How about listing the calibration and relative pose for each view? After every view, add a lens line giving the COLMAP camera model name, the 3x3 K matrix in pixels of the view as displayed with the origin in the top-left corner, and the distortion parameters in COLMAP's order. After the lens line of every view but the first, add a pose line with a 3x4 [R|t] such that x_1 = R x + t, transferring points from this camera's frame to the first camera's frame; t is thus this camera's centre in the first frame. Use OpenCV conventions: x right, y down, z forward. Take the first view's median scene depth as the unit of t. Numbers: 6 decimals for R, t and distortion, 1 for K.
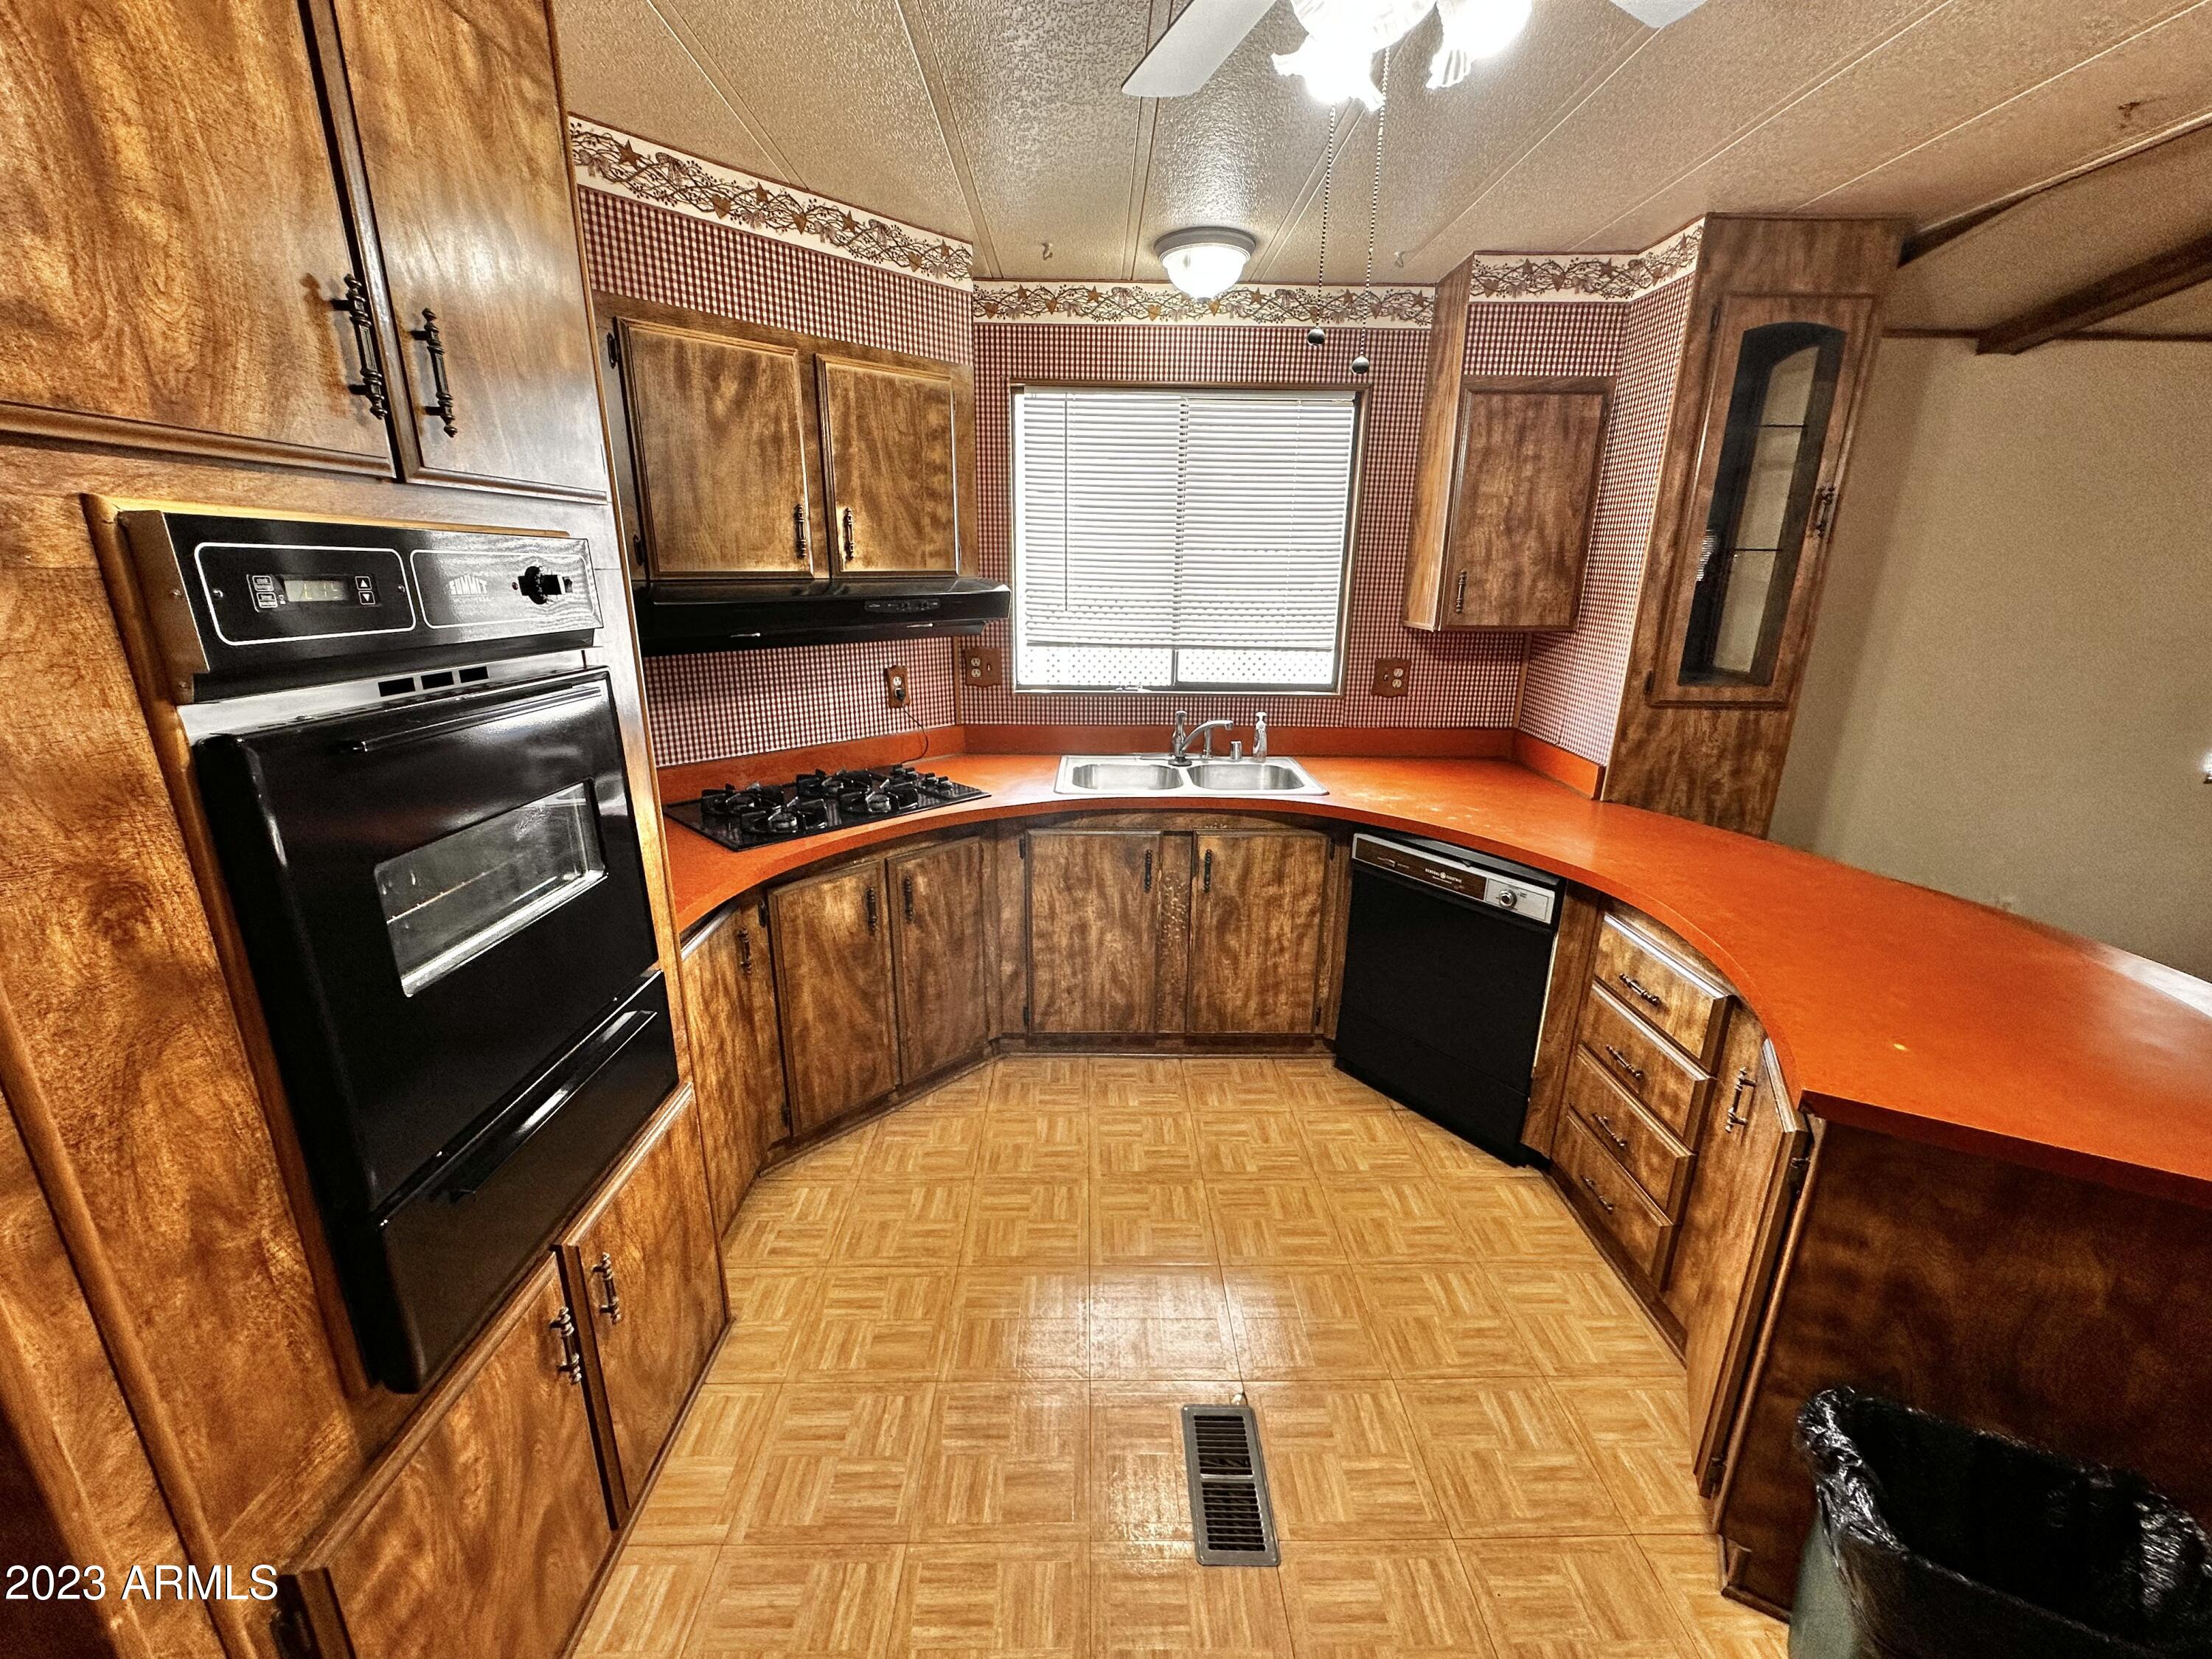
lens RADIAL K [[888.5, 0, 1107.8], [0, 888.5, 826.4], [0, 0, 1]] dist [-0.005496, 0.000606]
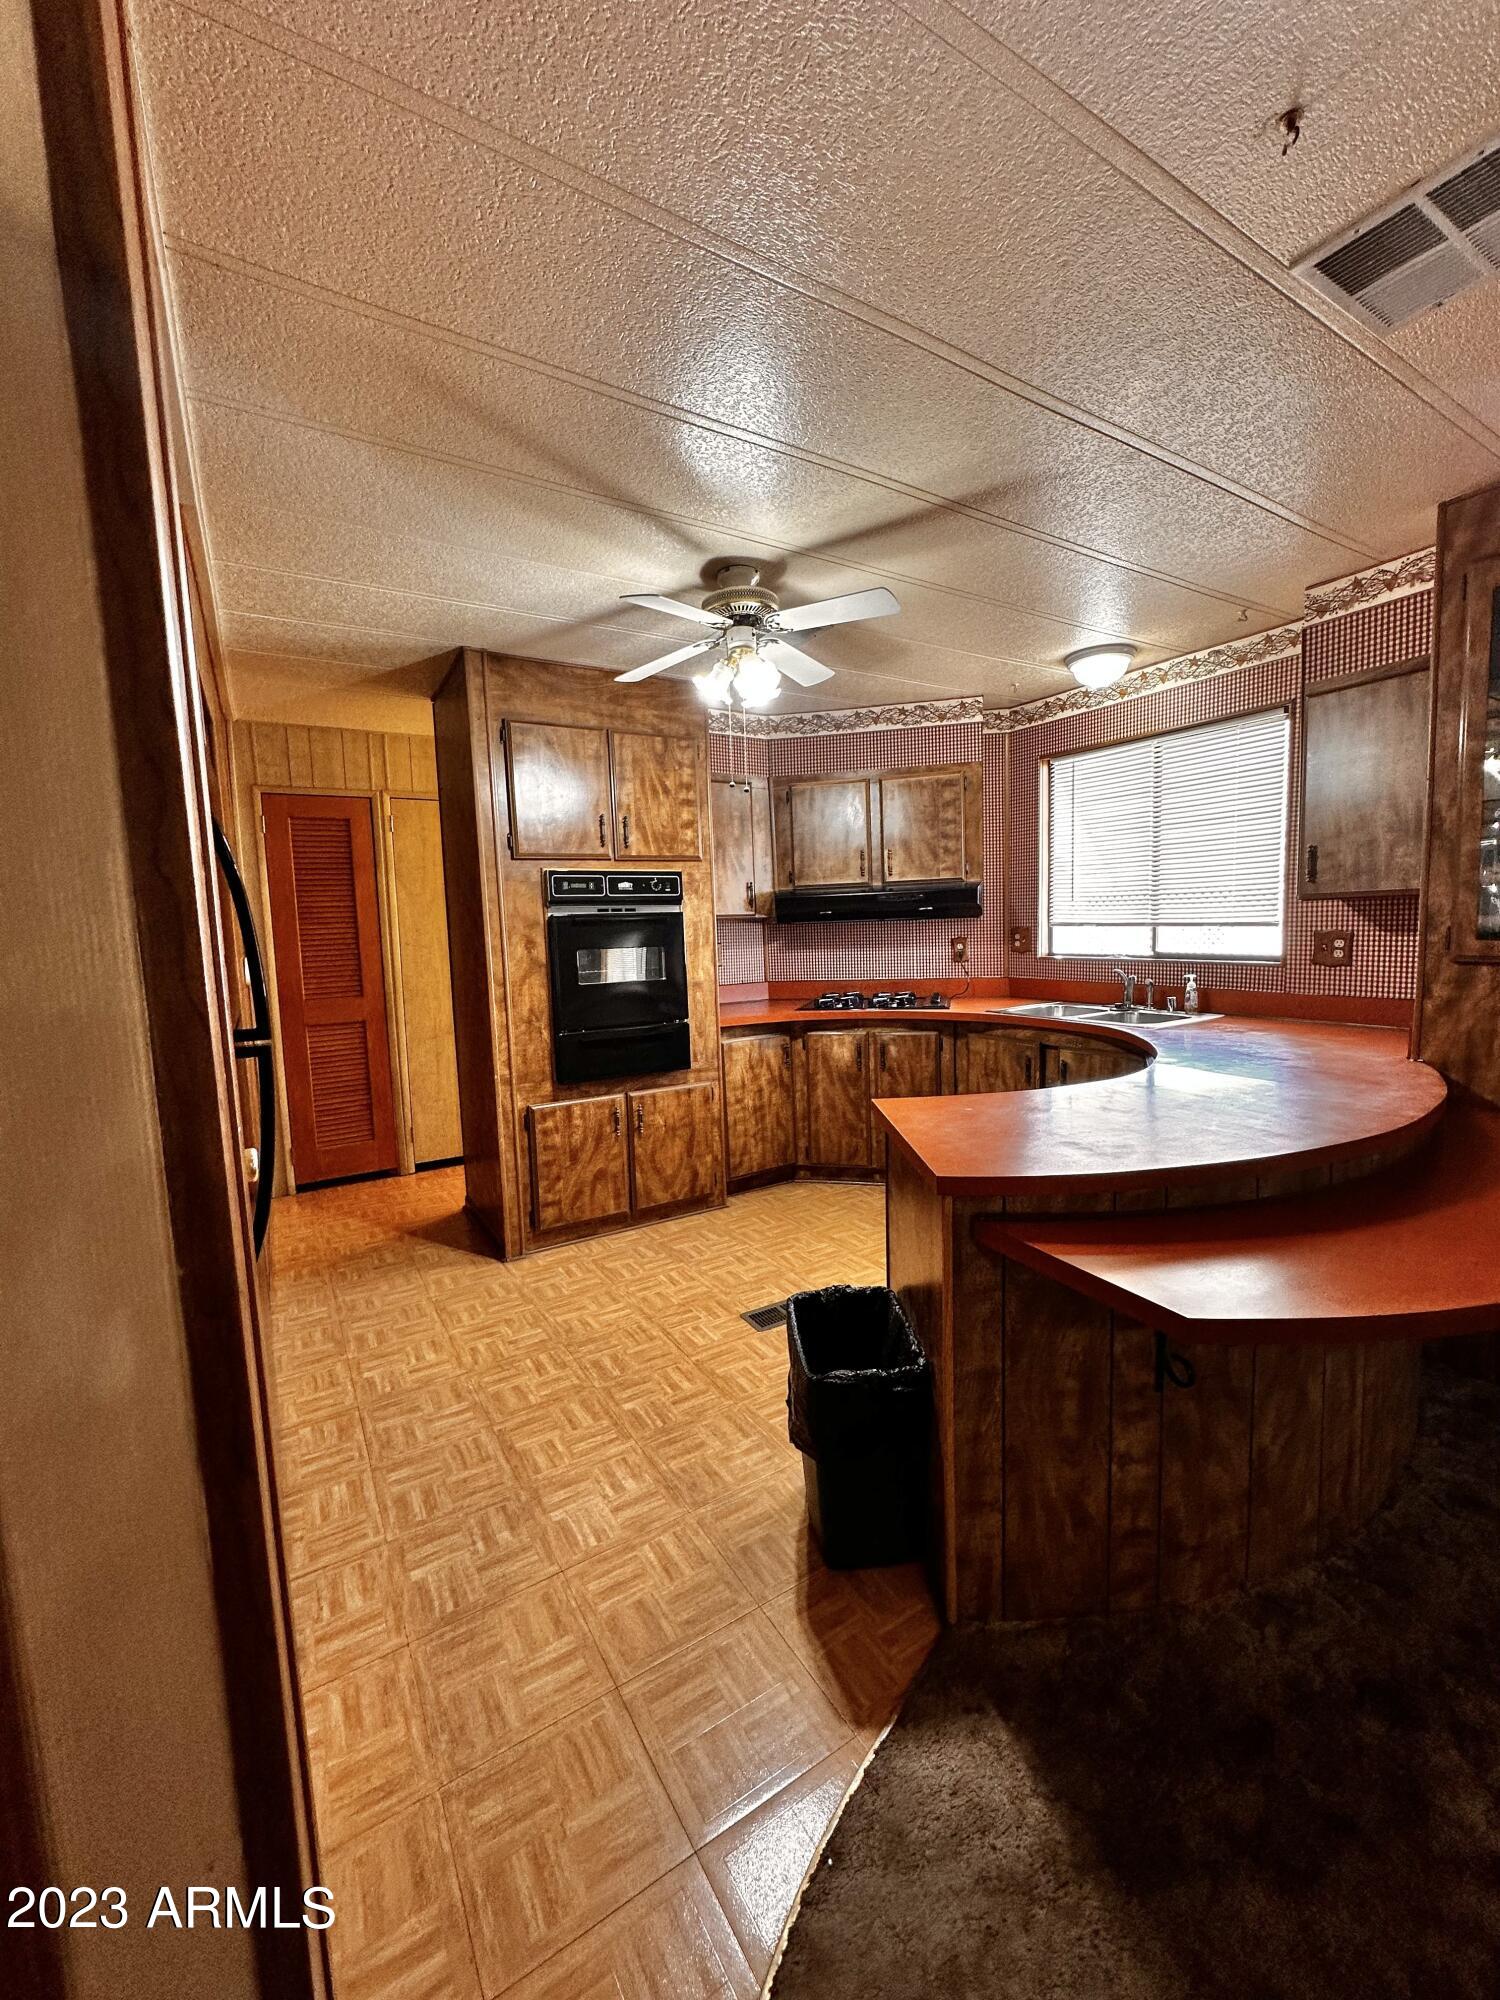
lens RADIAL K [[803.3, 0, 753.0], [0, 803.3, 999.2], [0, 0, 1]] dist [-0.005496, 0.000606]
pose [[0.508960, 0.057933, -0.858839, 1.058159], [-0.205540, 0.977051, -0.055900, 0.116466], [0.835891, 0.204977, 0.509187, -0.068700]]
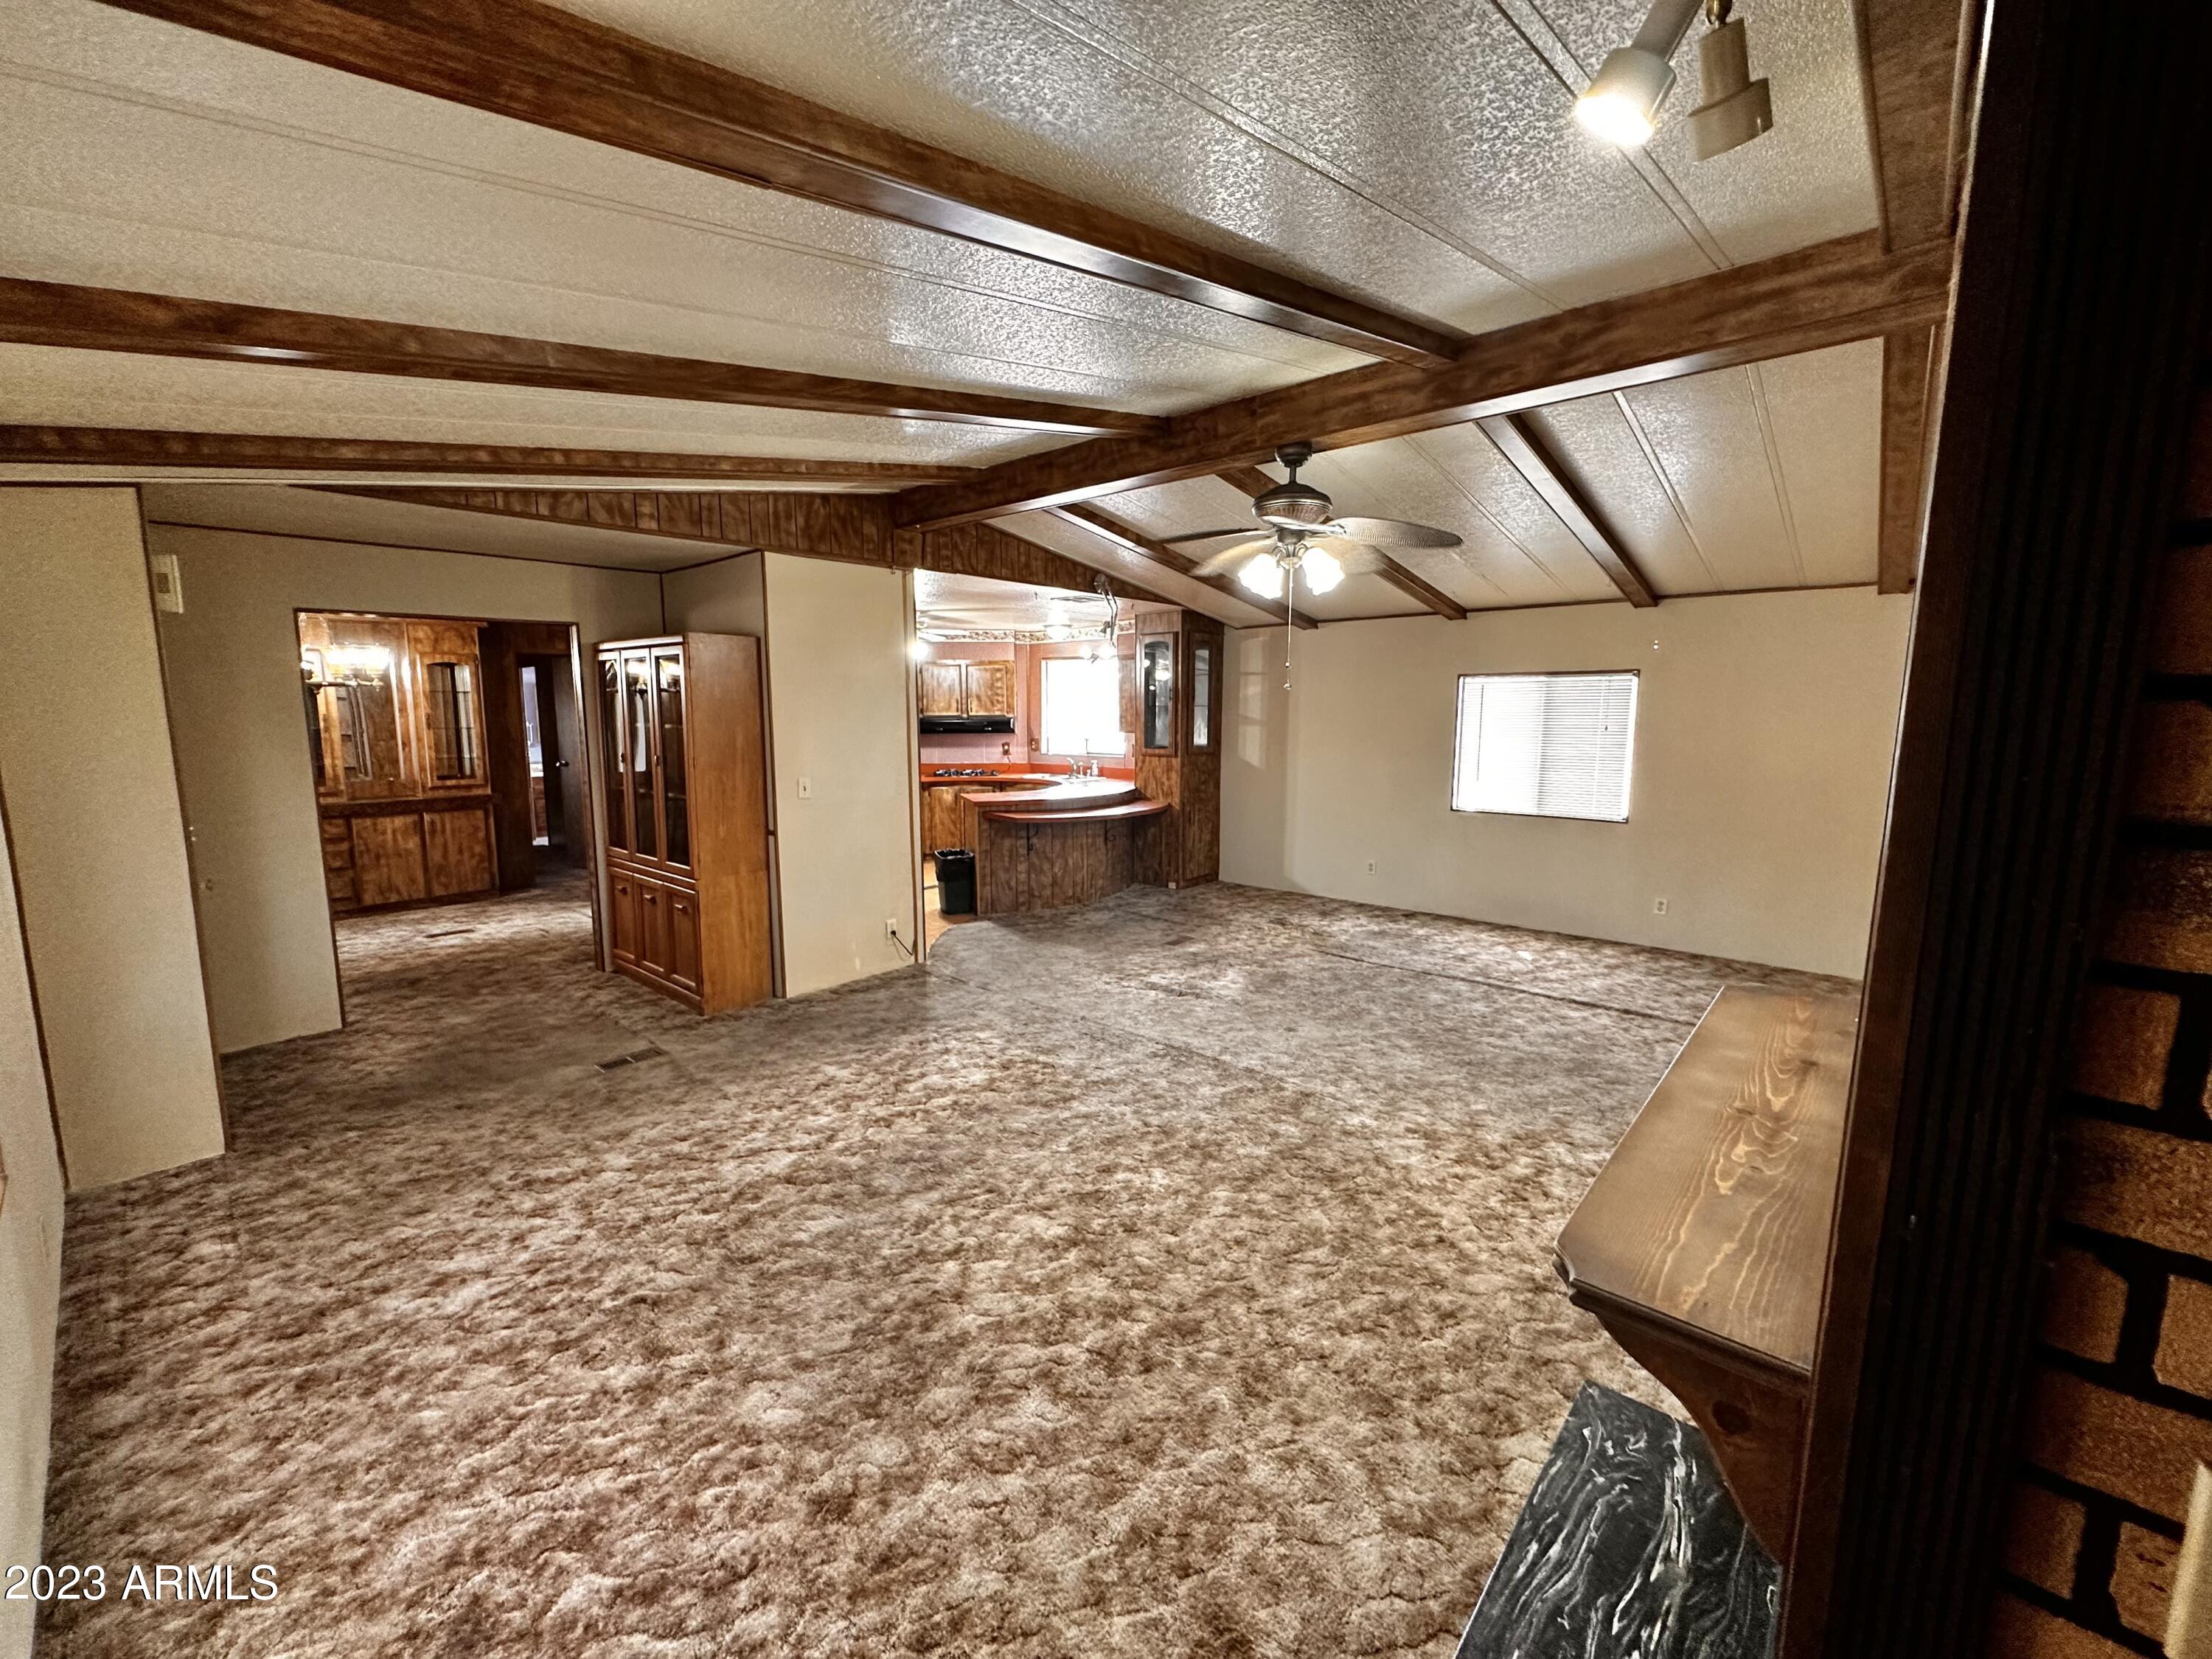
lens RADIAL K [[888.5, 0, 1104.5], [0, 888.5, 830.6], [0, 0, 1]] dist [-0.005496, 0.000606]
pose [[0.737653, 0.081278, -0.670270, 2.832729], [-0.182468, 0.979786, -0.082001, 0.429734], [0.650056, 0.182791, 0.737573, -1.424481]]
